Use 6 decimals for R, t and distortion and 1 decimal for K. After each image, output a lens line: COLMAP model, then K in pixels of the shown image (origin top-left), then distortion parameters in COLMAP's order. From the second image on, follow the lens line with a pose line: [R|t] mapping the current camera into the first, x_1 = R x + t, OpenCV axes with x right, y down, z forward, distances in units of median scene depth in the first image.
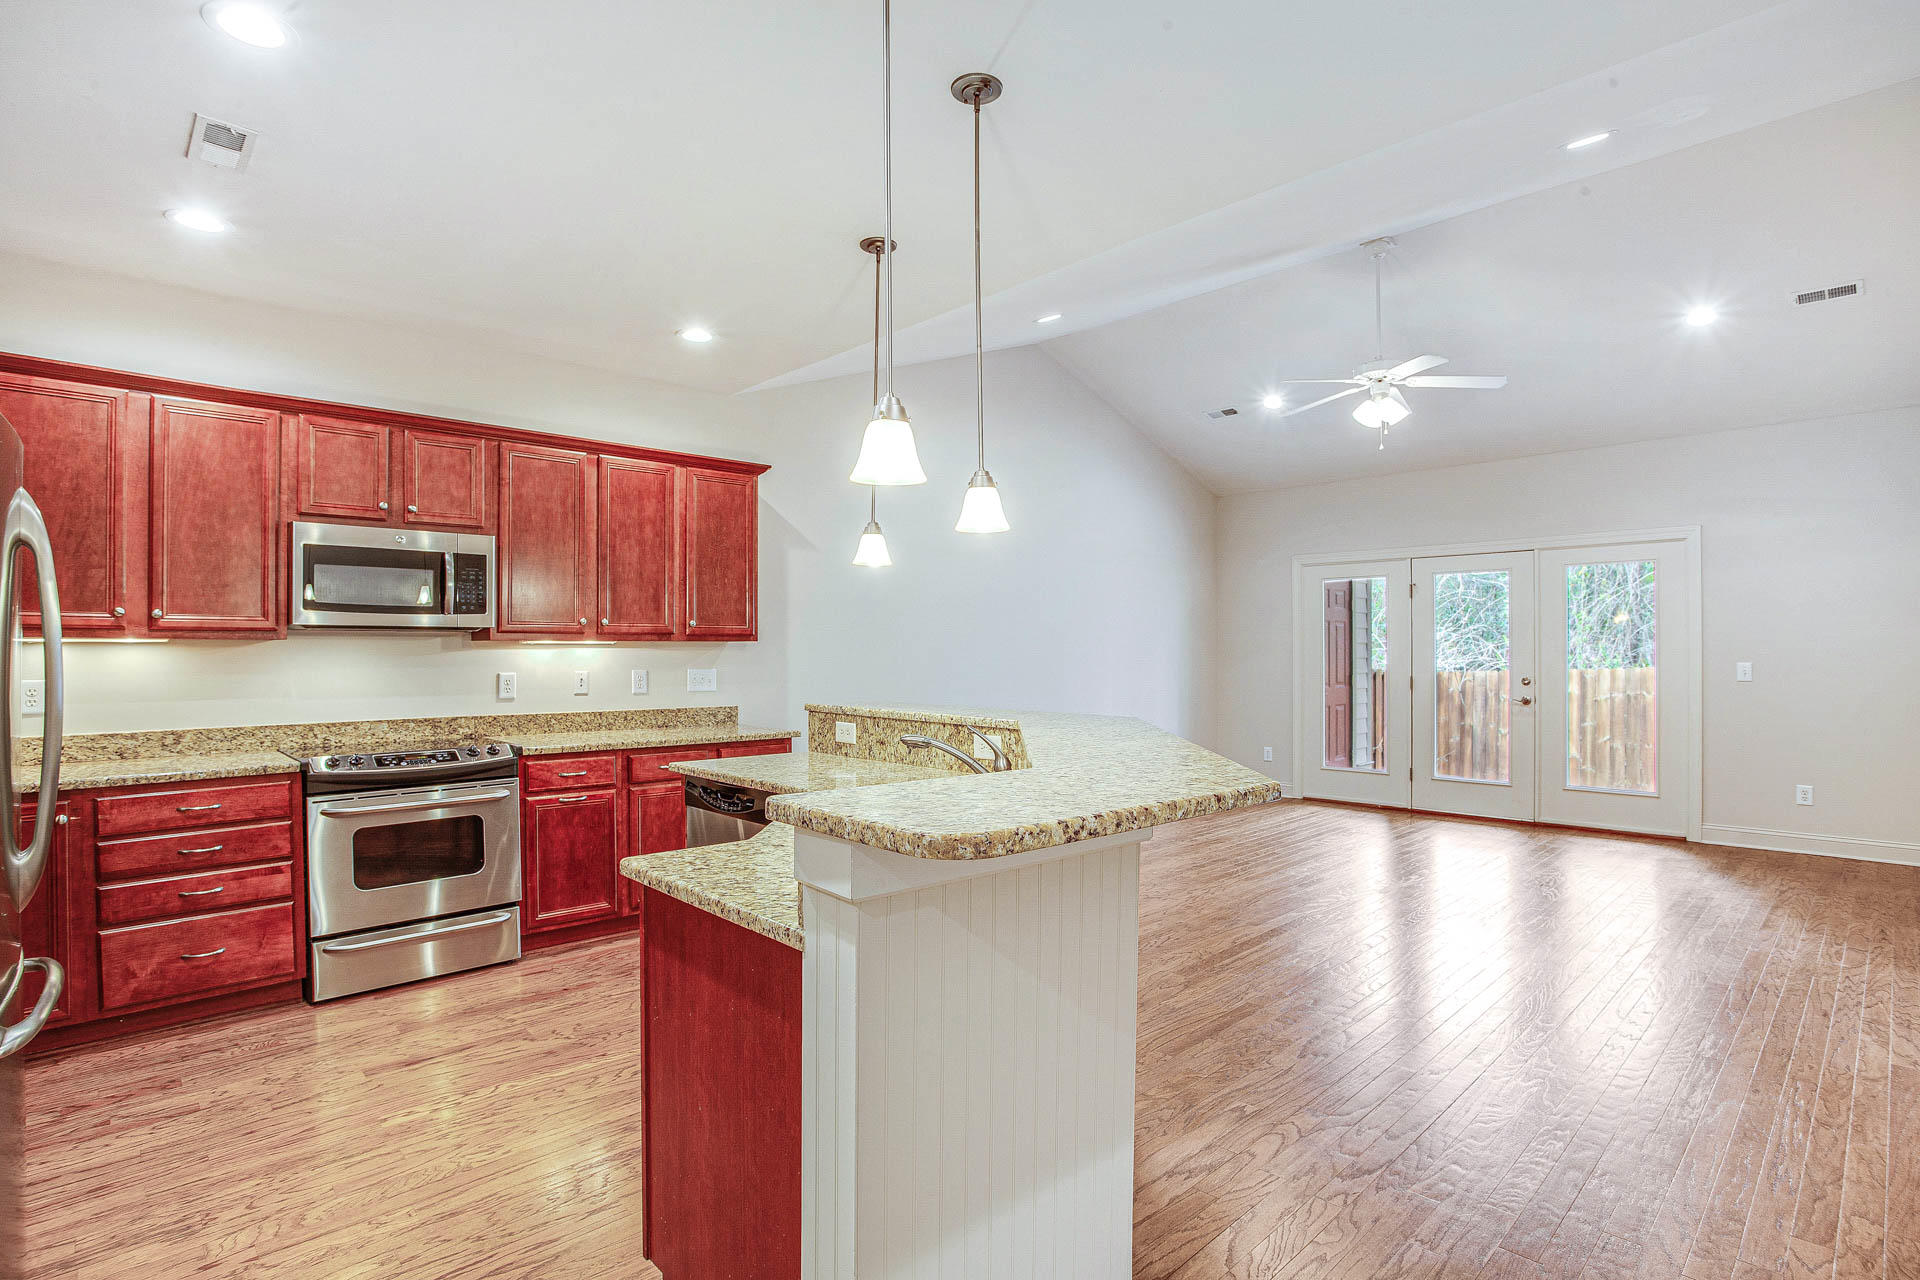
lens RADIAL K [[949.8, 0, 932.9], [0, 949.8, 652.3], [0, 0, 1]] dist [-0.043064, 0.015755]
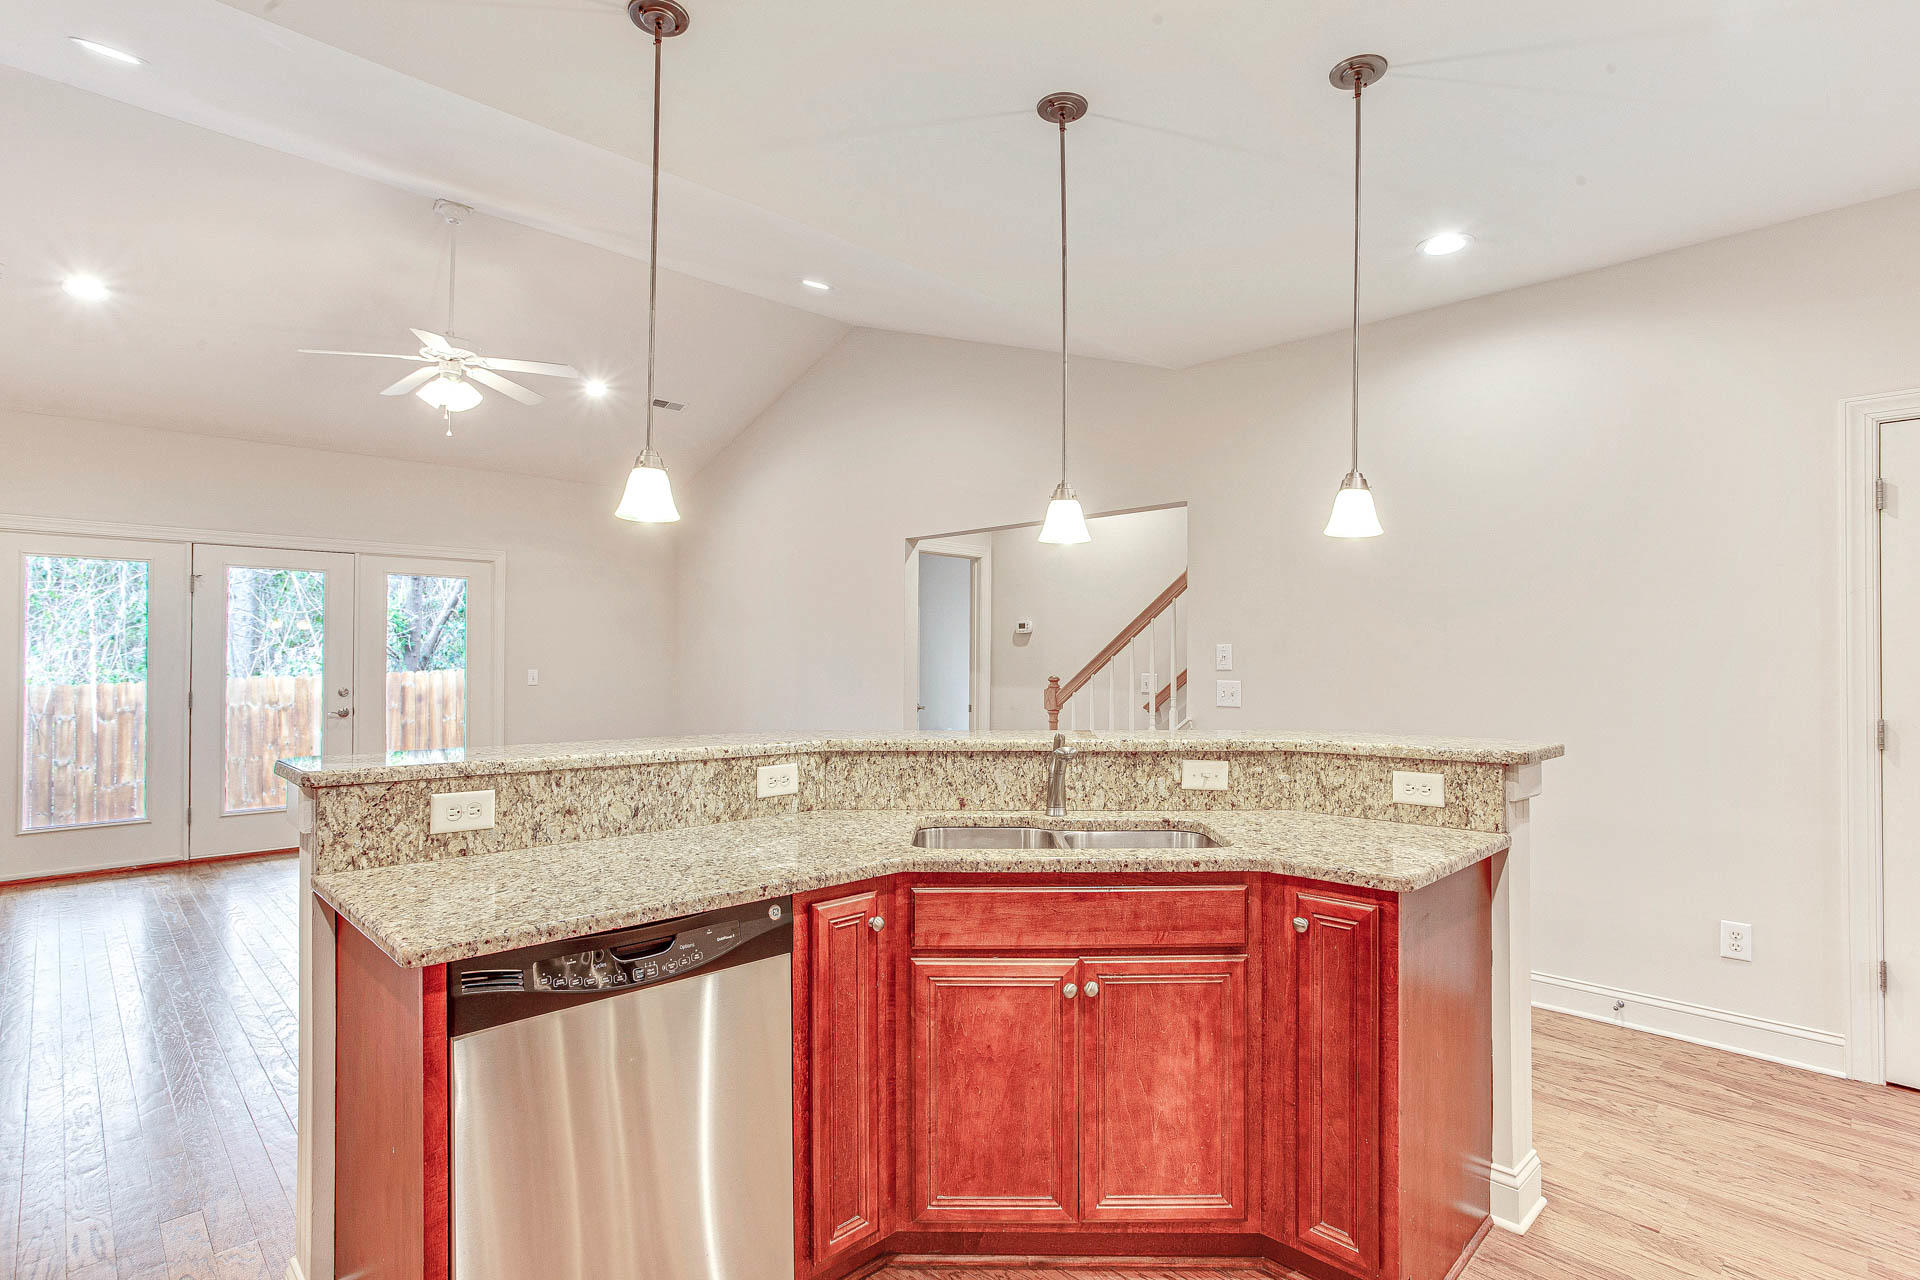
lens RADIAL K [[934.3, 0, 955.9], [0, 934.3, 637.7], [0, 0, 1]] dist [-0.027176, 0.004467]
pose [[-0.042492, 0.026725, 0.998739, -0.622602], [0.001402, 0.999643, -0.026689, 0.002108], [-0.999096, 0.000267, -0.042514, 0.752772]]
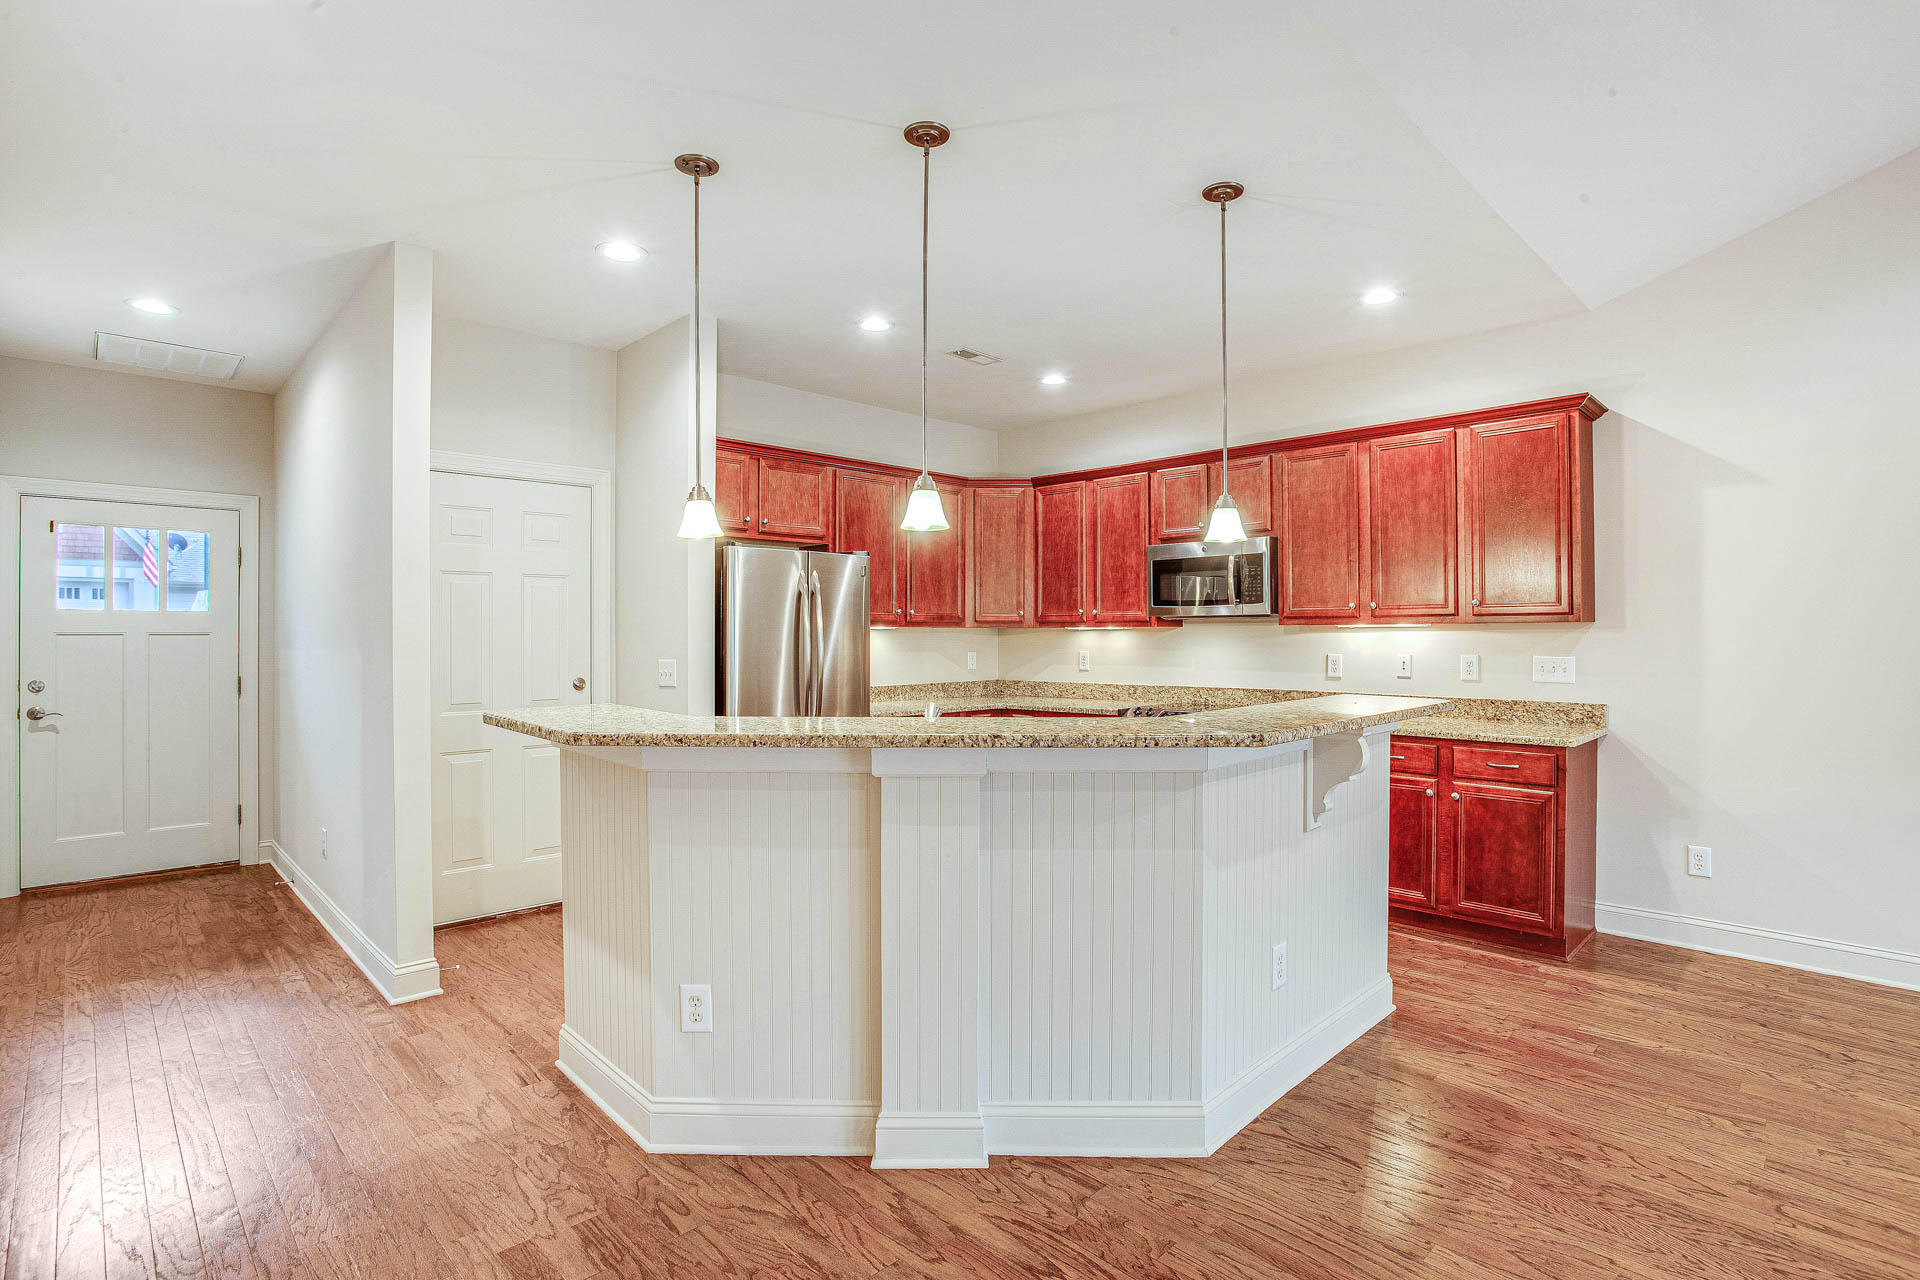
lens RADIAL K [[949.8, 0, 967.4], [0, 949.8, 631.2], [0, 0, 1]] dist [-0.043064, 0.015755]
pose [[0.046179, -0.002764, -0.998929, 0.766273], [0.000133, 0.999996, -0.002761, -0.002427], [0.998933, -0.000006, 0.046179, 0.634819]]
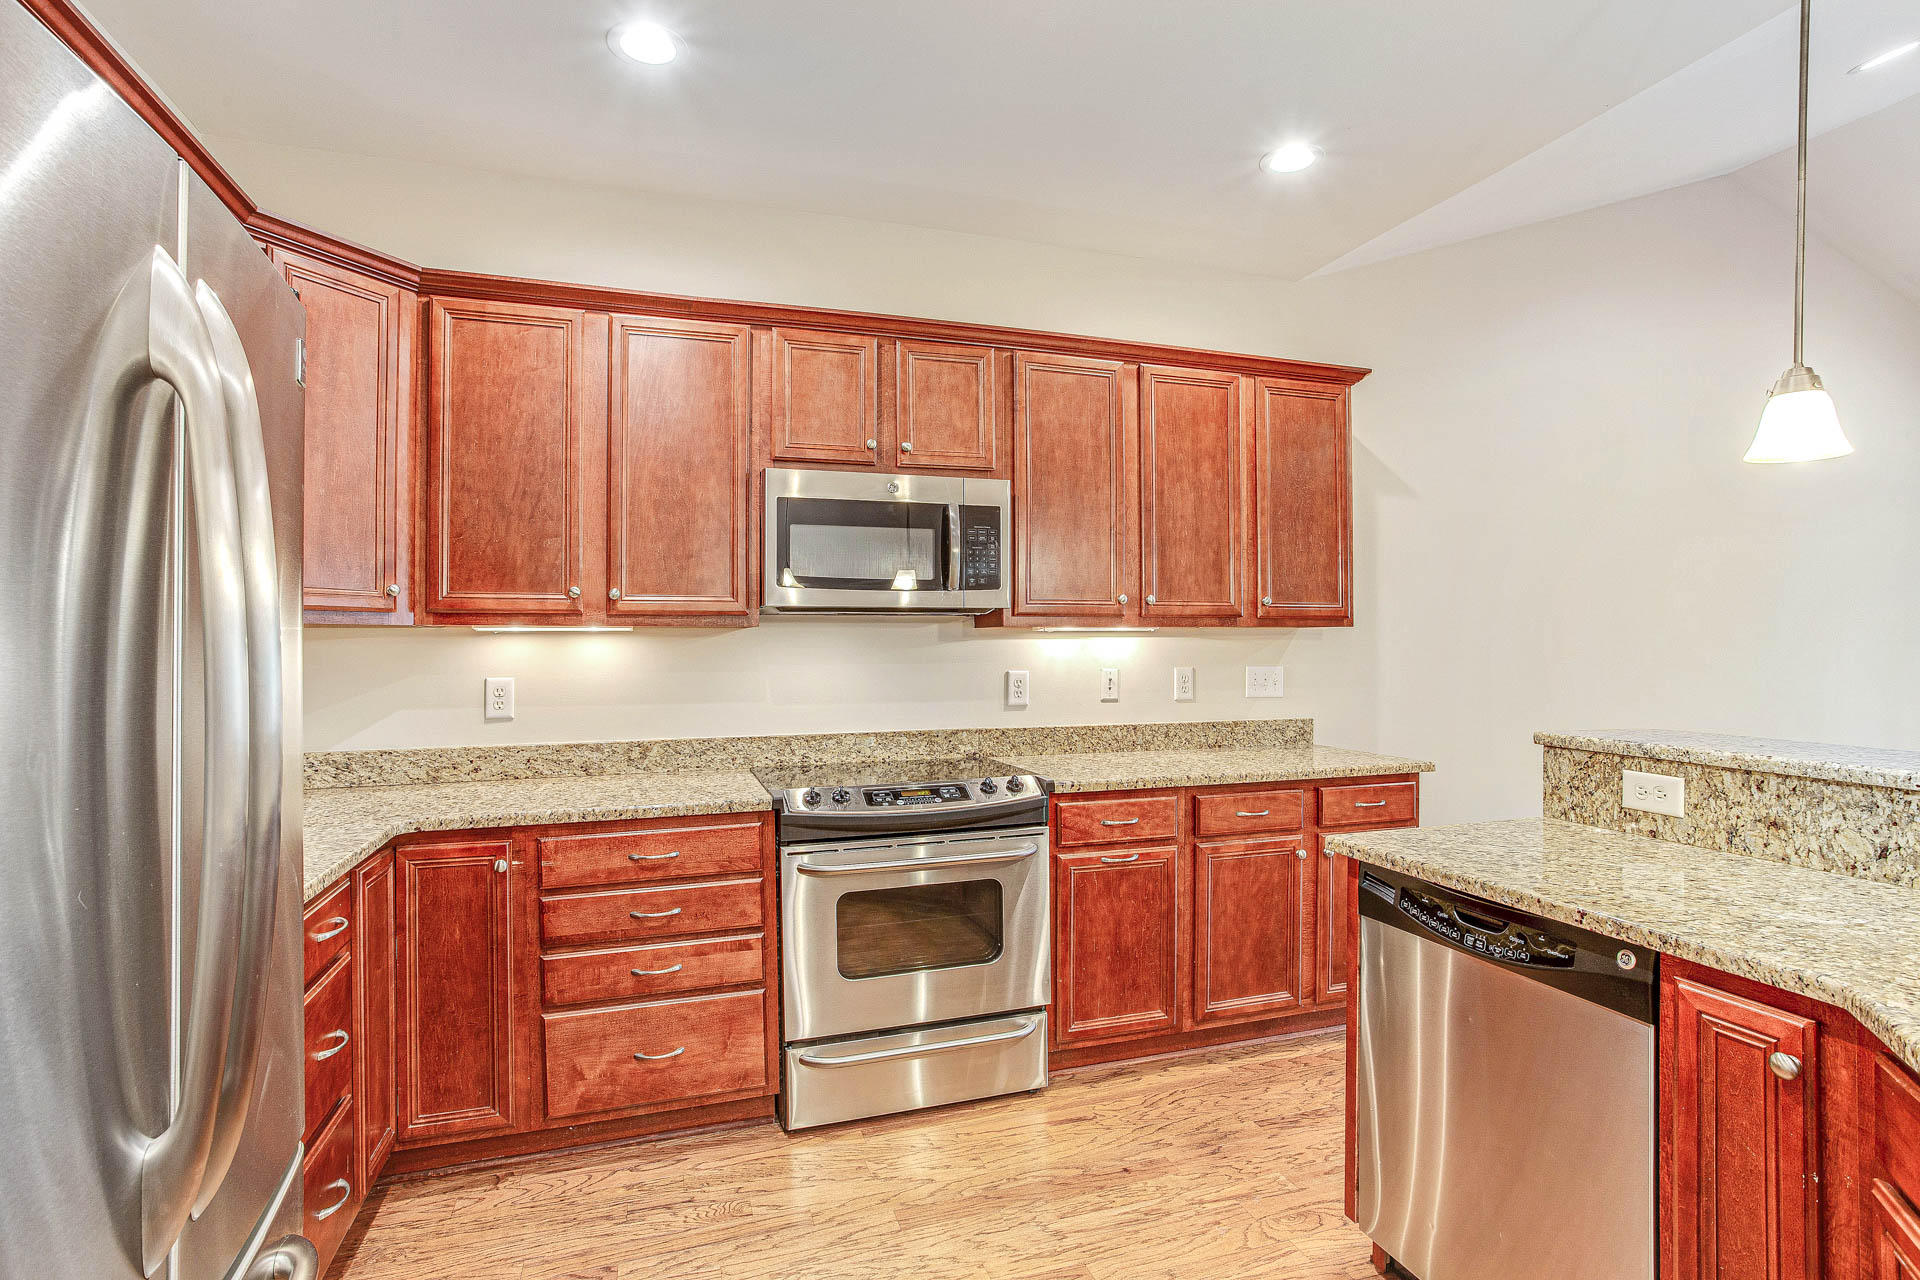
lens RADIAL K [[934.3, 0, 950.3], [0, 934.3, 644.2], [0, 0, 1]] dist [-0.027176, 0.004467]
pose [[0.910443, -0.001745, -0.413631, -0.237381], [0.001900, 0.999998, -0.000035, 0.000616], [0.413630, -0.000754, 0.910445, 0.373340]]
